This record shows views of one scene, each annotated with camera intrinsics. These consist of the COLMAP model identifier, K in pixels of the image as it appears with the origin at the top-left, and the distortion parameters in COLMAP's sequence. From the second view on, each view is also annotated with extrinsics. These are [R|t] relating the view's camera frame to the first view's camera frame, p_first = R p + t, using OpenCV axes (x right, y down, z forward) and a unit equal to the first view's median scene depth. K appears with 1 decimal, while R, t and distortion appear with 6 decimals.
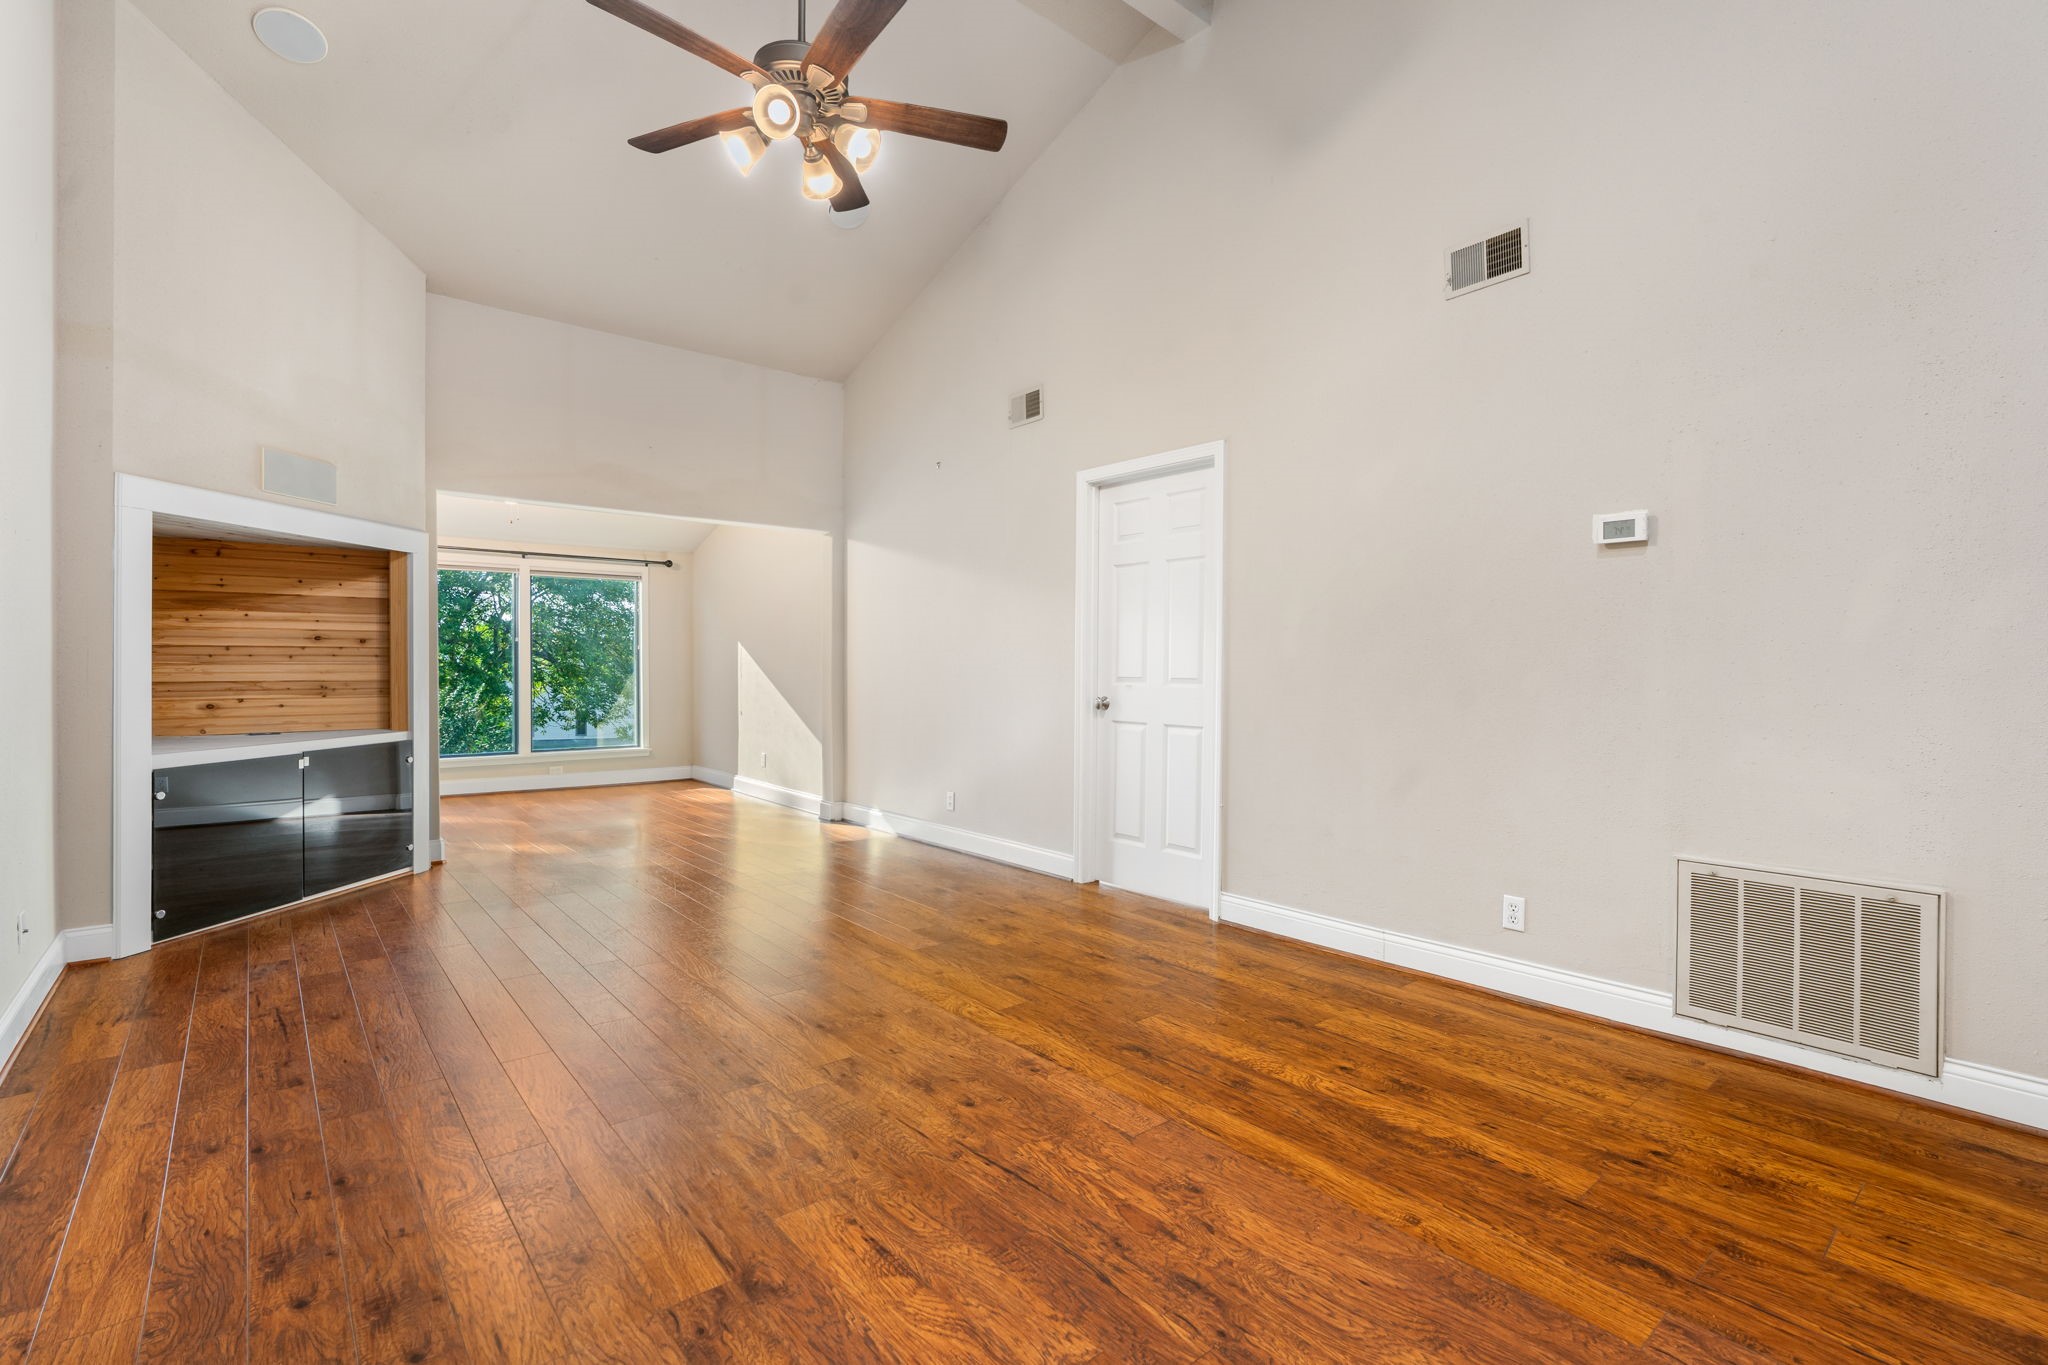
lens RADIAL K [[933.1, 0, 1024.5], [0, 933.1, 673.5], [0, 0, 1]] dist [-0.009343, 0.003118]
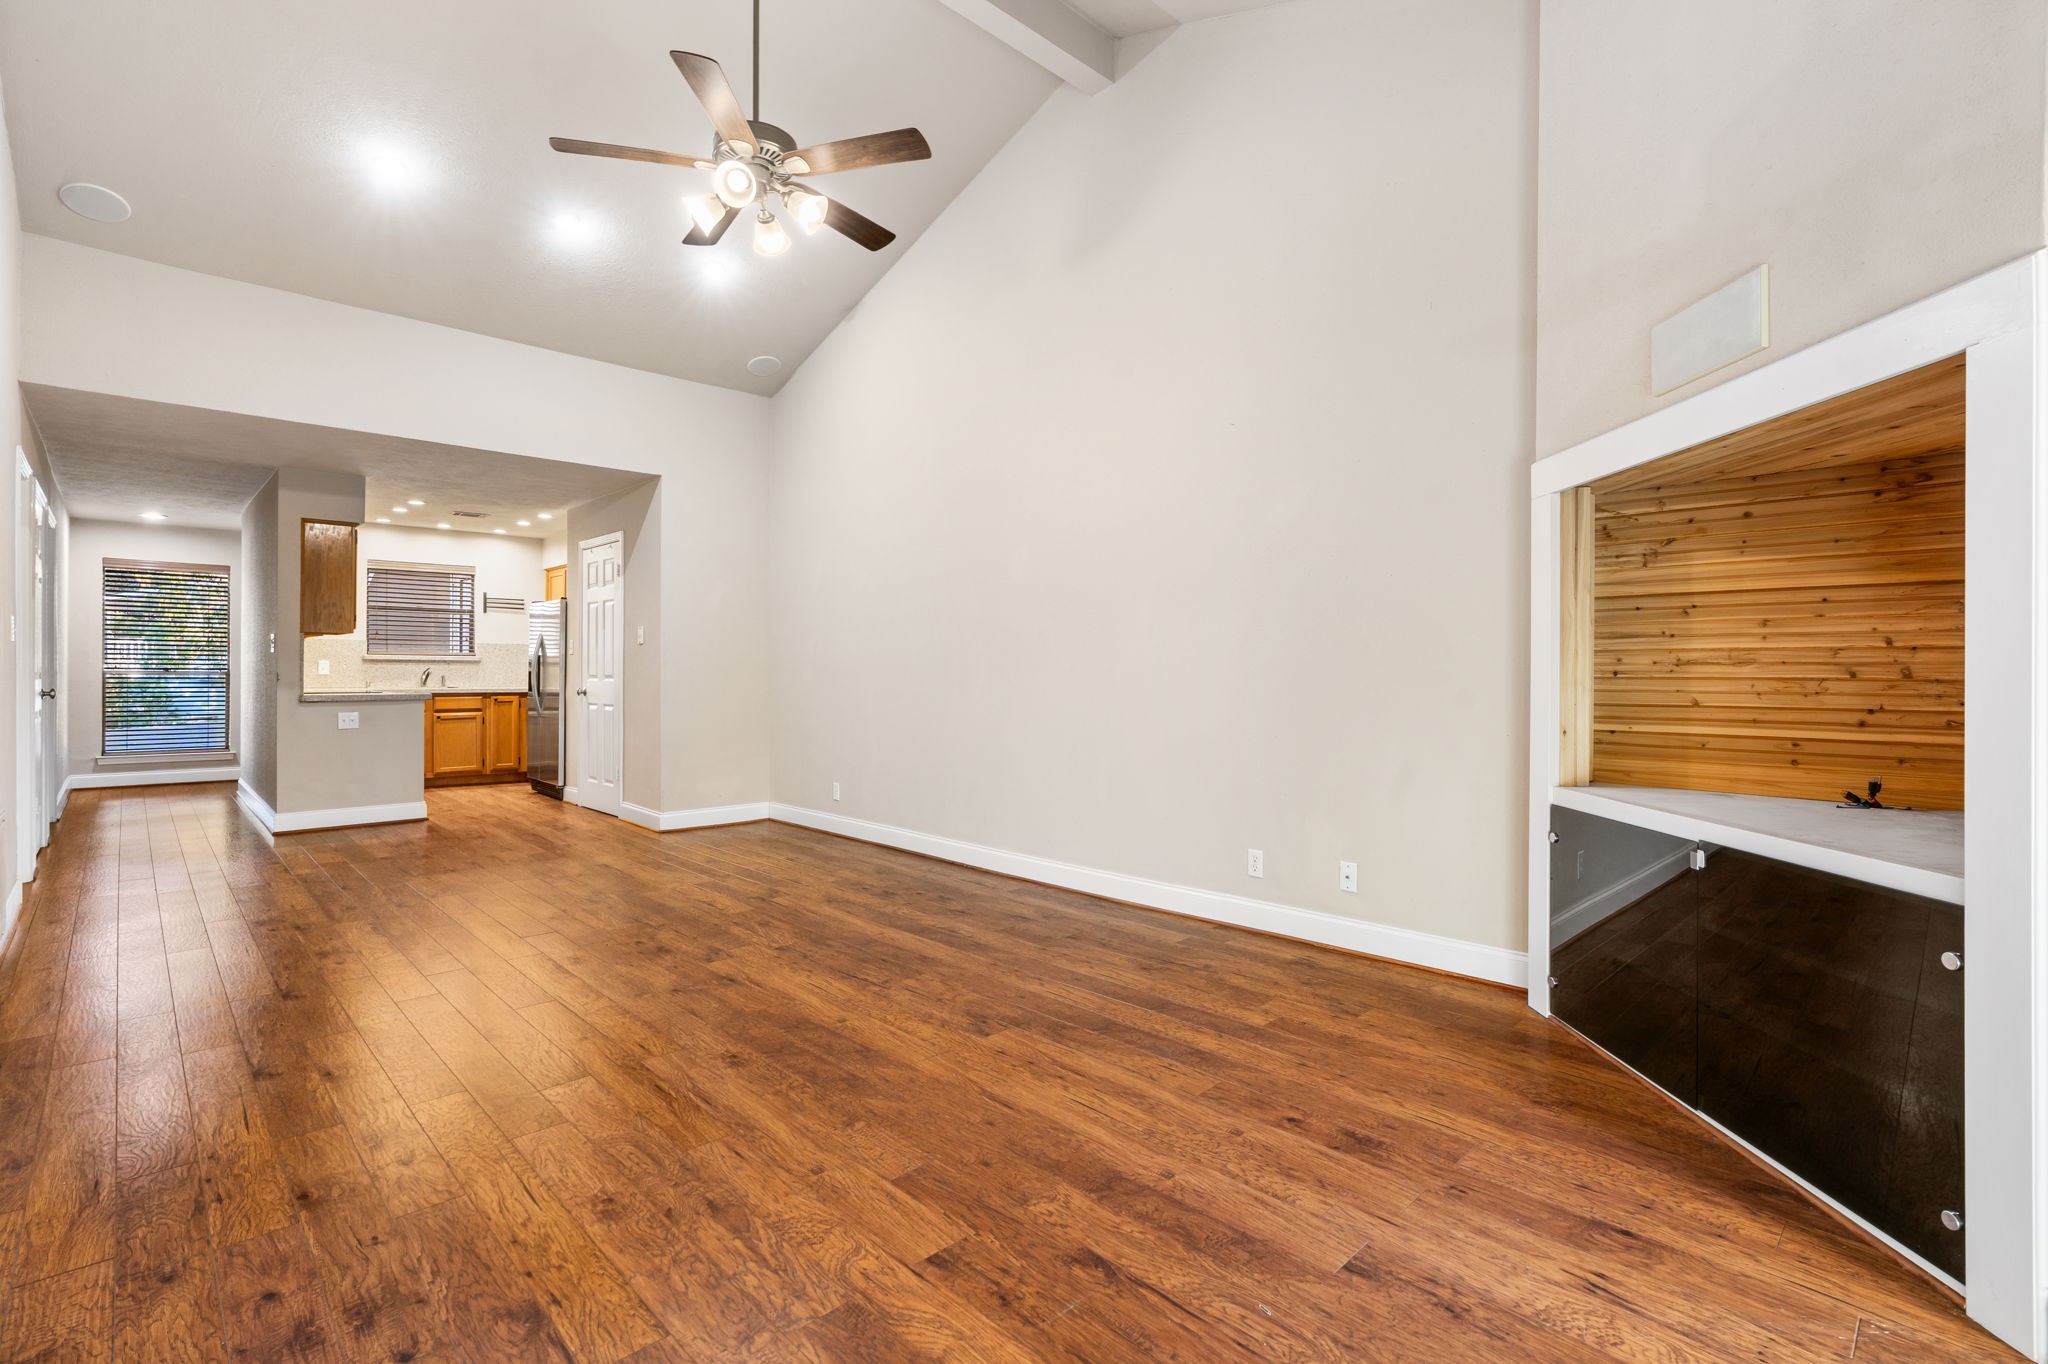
lens RADIAL K [[933.1, 0, 1020.6], [0, 933.1, 674.2], [0, 0, 1]] dist [-0.009343, 0.003118]
pose [[-0.997545, -0.008627, -0.069496, -0.560722], [-0.009302, 0.999913, 0.009397, -0.020814], [0.069408, 0.010020, -0.997538, 2.470405]]
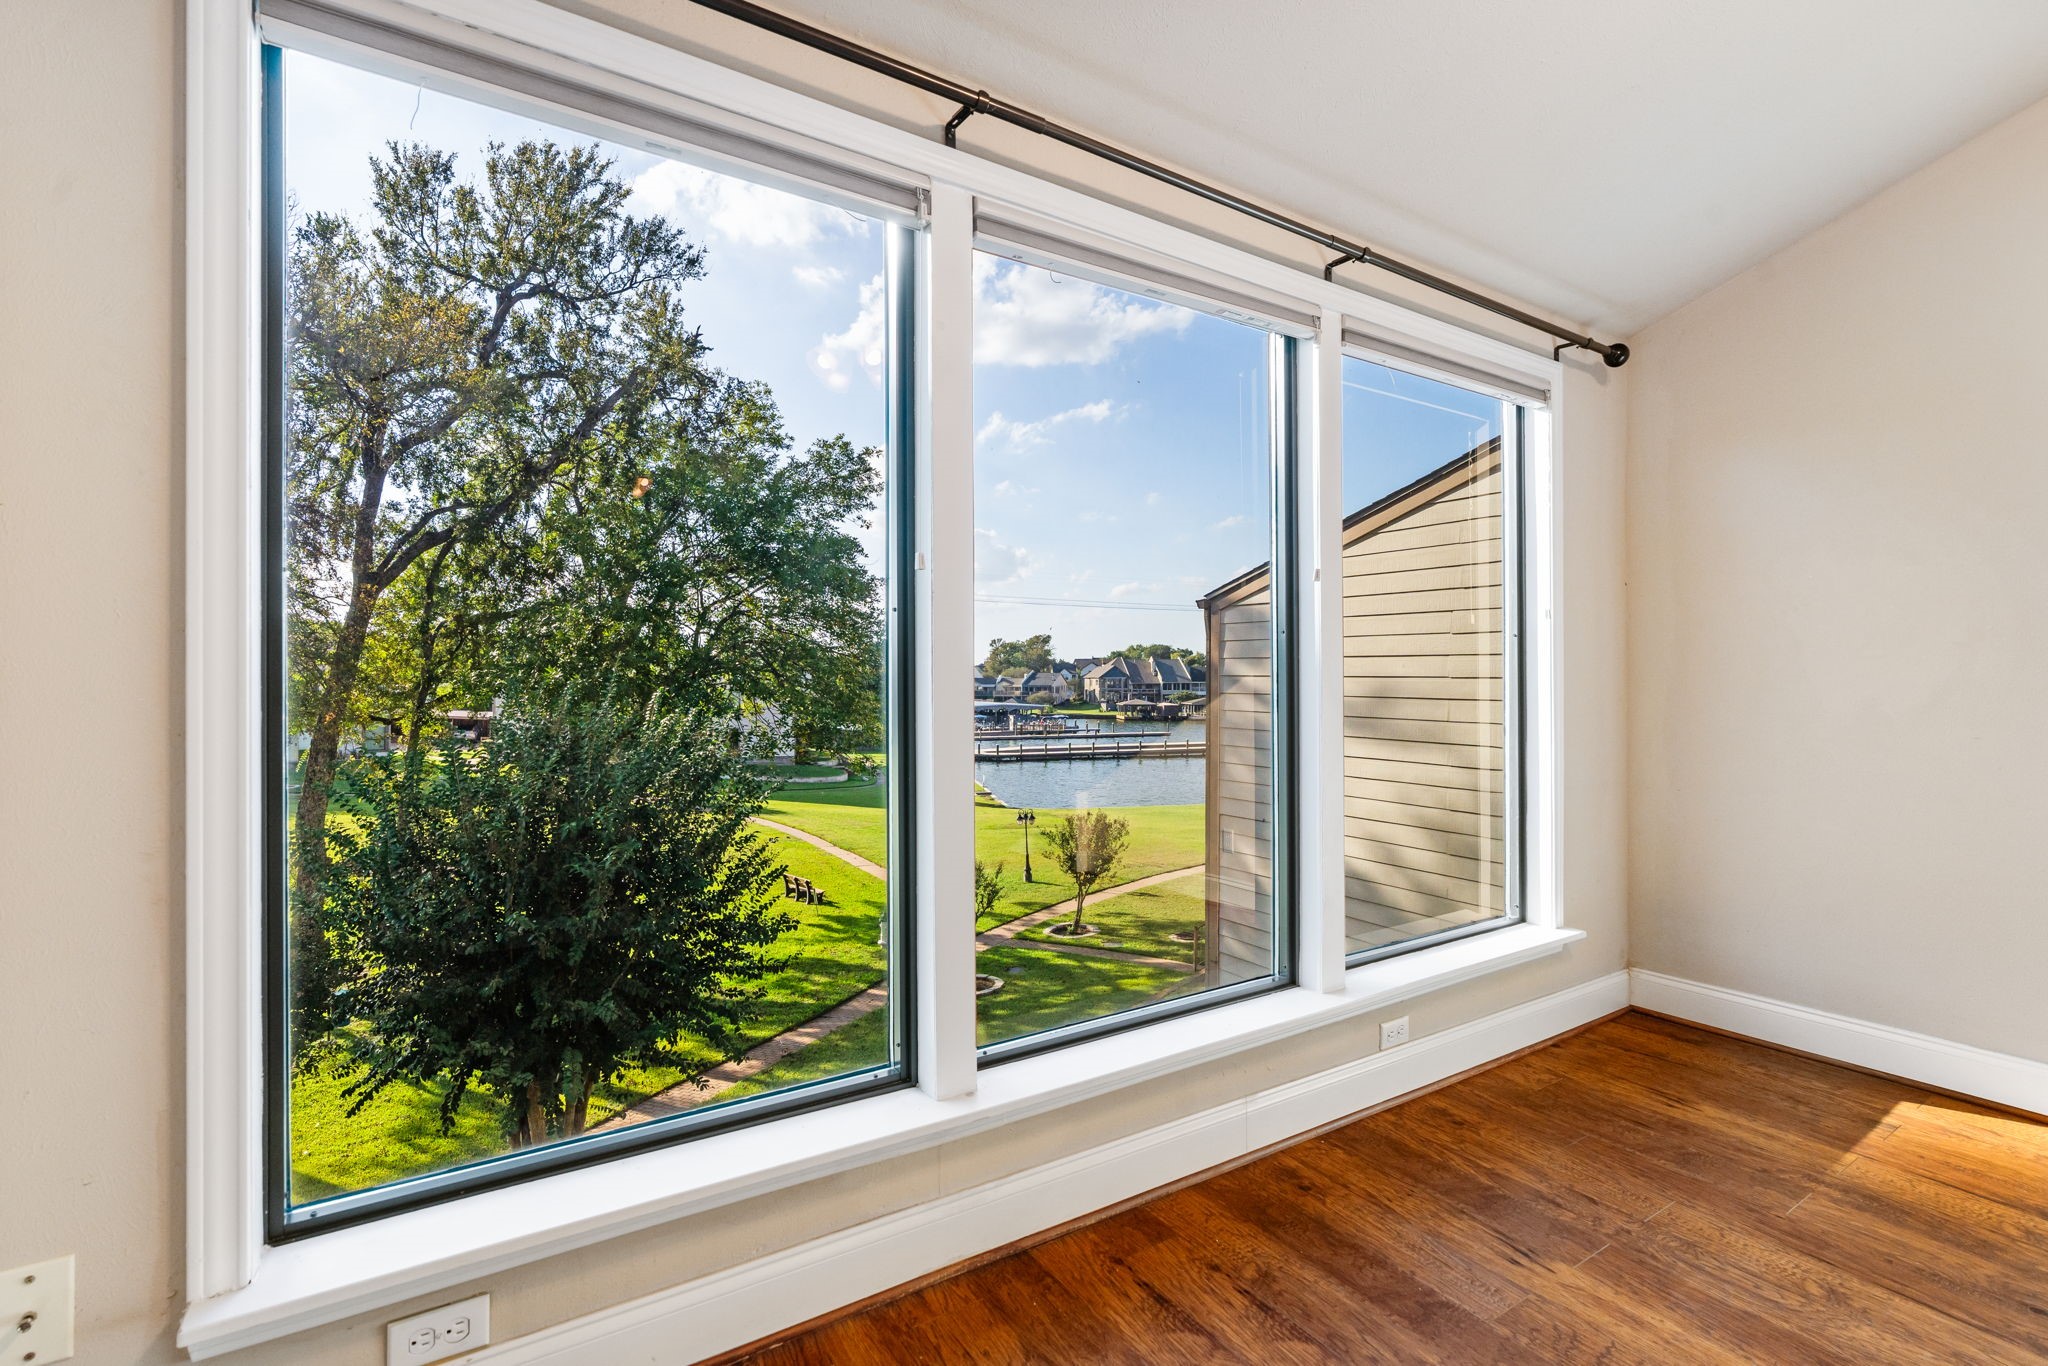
lens RADIAL K [[933.1, 0, 1022.6], [0, 933.1, 685.1], [0, 0, 1]] dist [-0.009343, 0.003118]
pose [[0.991818, -0.002517, -0.127634, -1.834852], [0.002377, 0.999996, -0.001252, -0.014224], [0.127637, 0.000938, 0.991820, 2.206225]]
